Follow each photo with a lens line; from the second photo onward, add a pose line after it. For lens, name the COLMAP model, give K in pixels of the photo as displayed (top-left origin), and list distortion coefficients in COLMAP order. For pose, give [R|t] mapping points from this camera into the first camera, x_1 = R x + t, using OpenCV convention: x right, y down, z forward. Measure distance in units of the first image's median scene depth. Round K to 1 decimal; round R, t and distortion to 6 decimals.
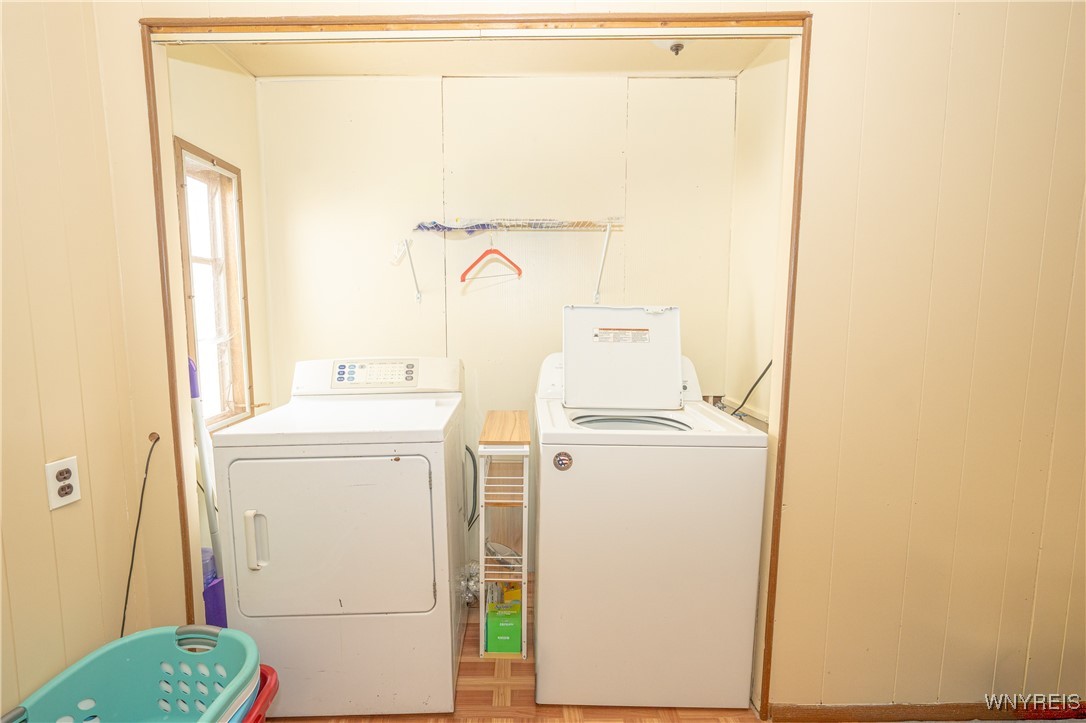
lens RADIAL K [[488.5, 0, 545.0], [0, 488.5, 356.8], [0, 0, 1]] dist [-0.014934, 0.000579]
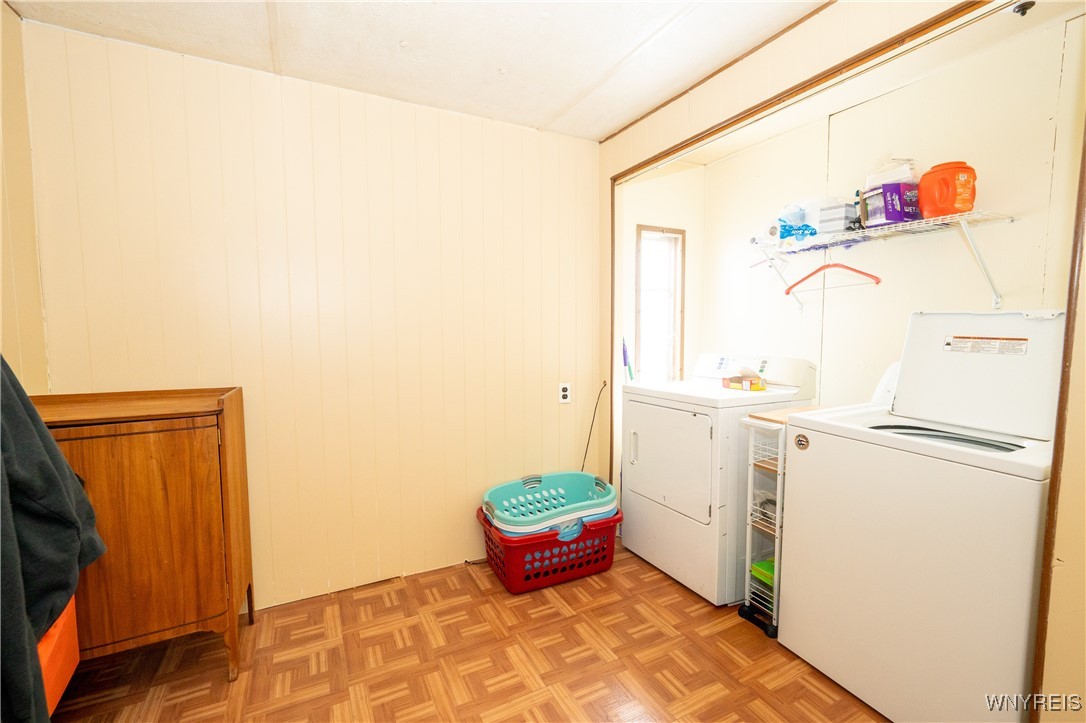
lens RADIAL K [[488.5, 0, 545.0], [0, 488.5, 356.8], [0, 0, 1]] dist [-0.014934, 0.000579]
pose [[0.435367, 0.057813, -0.898395, 0.753817], [-0.083322, 0.996240, 0.023731, 0.027382], [0.896389, 0.064524, 0.438547, -0.092032]]
